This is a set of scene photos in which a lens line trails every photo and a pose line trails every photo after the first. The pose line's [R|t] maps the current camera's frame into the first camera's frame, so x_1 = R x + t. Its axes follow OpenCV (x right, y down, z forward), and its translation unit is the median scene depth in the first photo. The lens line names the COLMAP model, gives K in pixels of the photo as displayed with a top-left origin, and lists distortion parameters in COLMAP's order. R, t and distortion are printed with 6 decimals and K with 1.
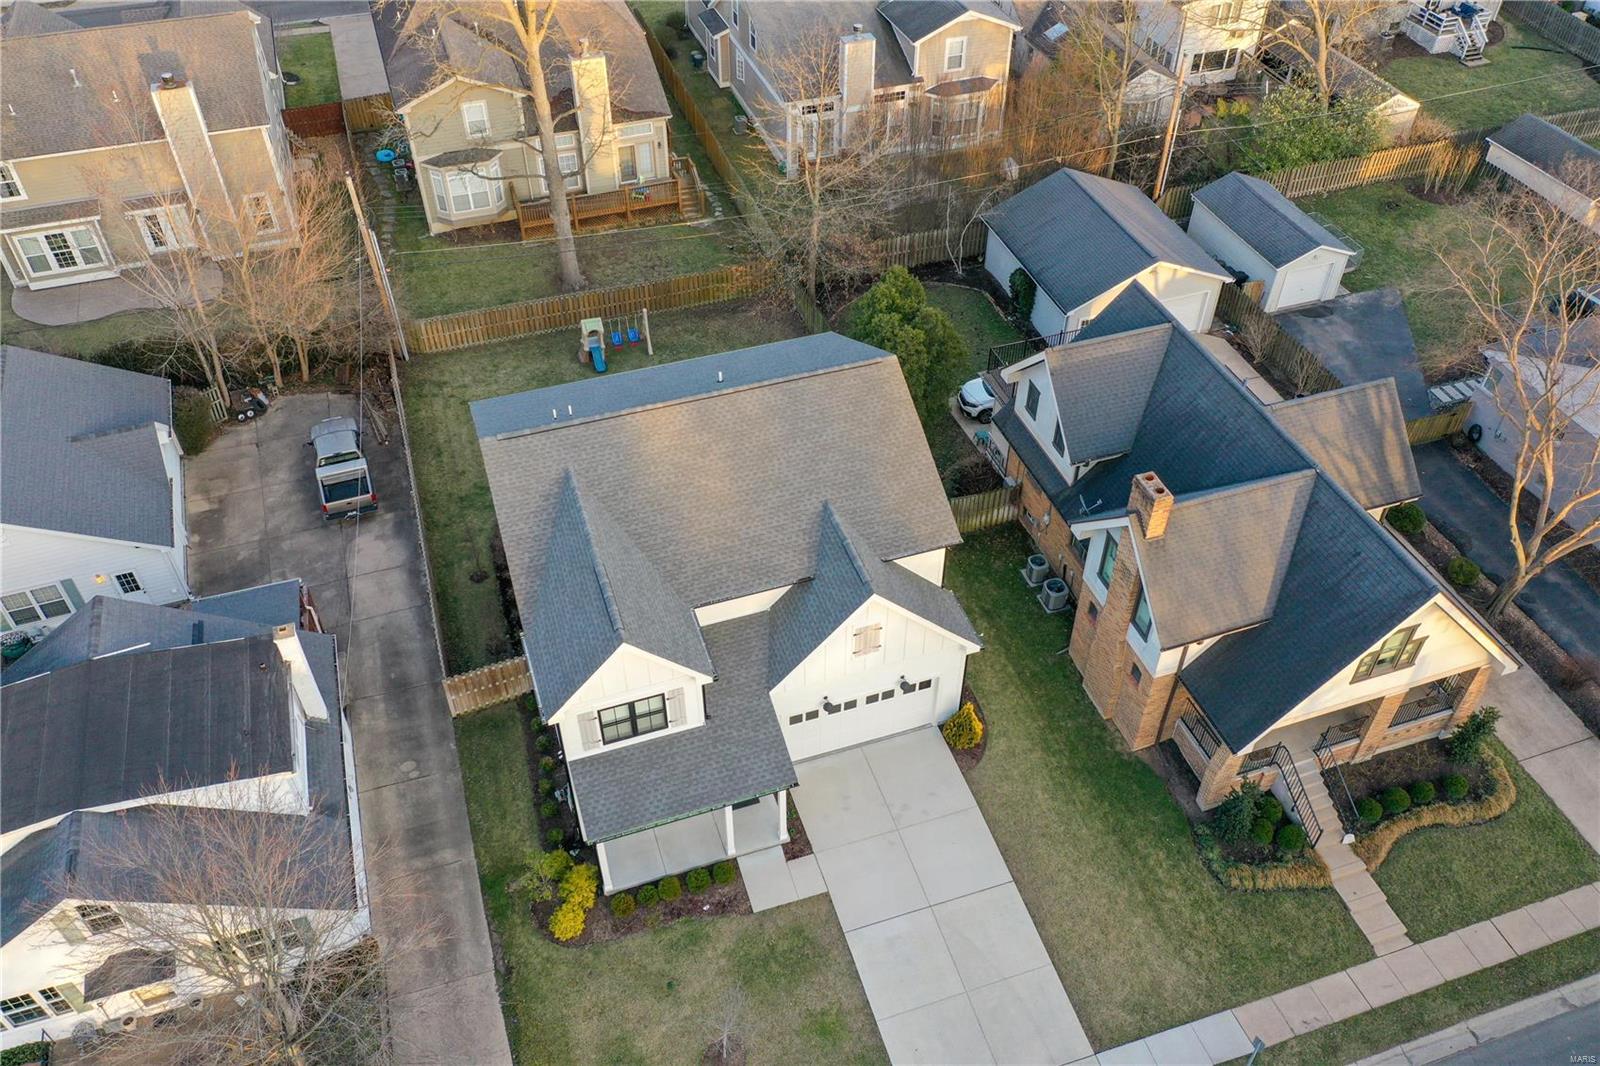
lens RADIAL K [[1271.7, 0, 800.0], [0, 1271.7, 533.0], [0, 0, 1]] dist [0.054548, -0.049219]
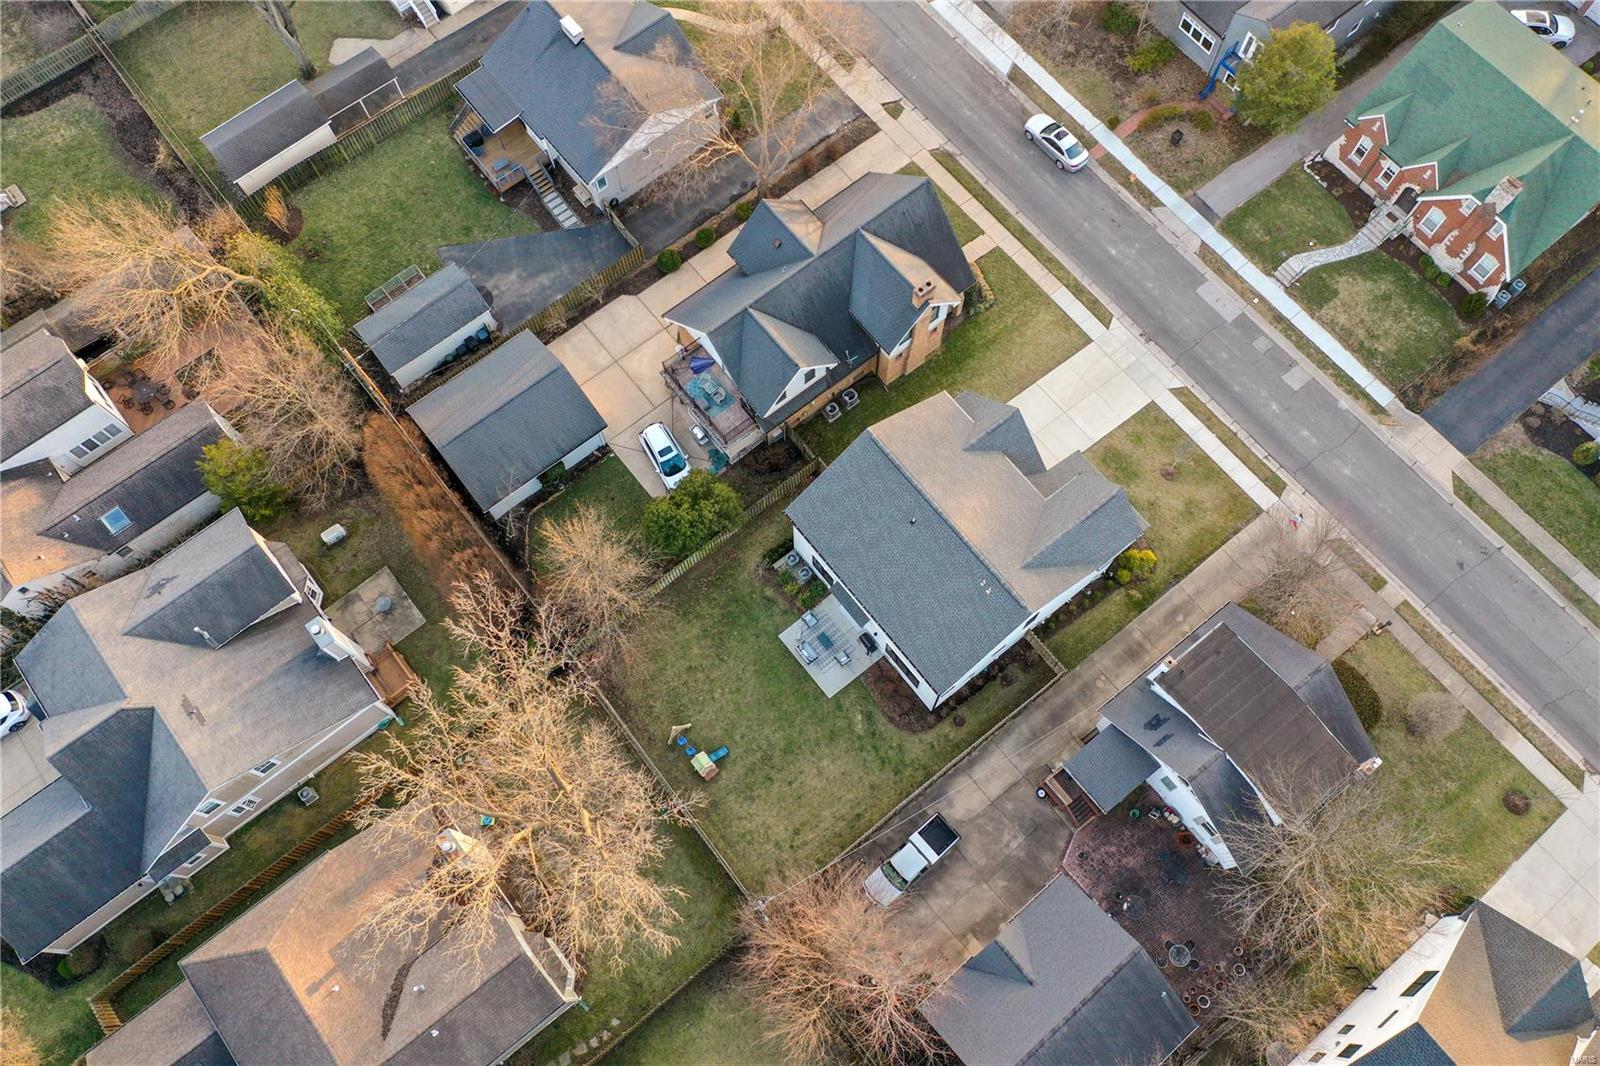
lens RADIAL K [[1271.7, 0, 800.0], [0, 1271.7, 533.0], [0, 0, 1]] dist [0.054548, -0.049219]
pose [[-0.341234, -0.884816, 0.317269, -0.585854], [0.649459, 0.022074, 0.760076, -1.568327], [-0.679531, 0.465417, 0.567120, 0.186516]]
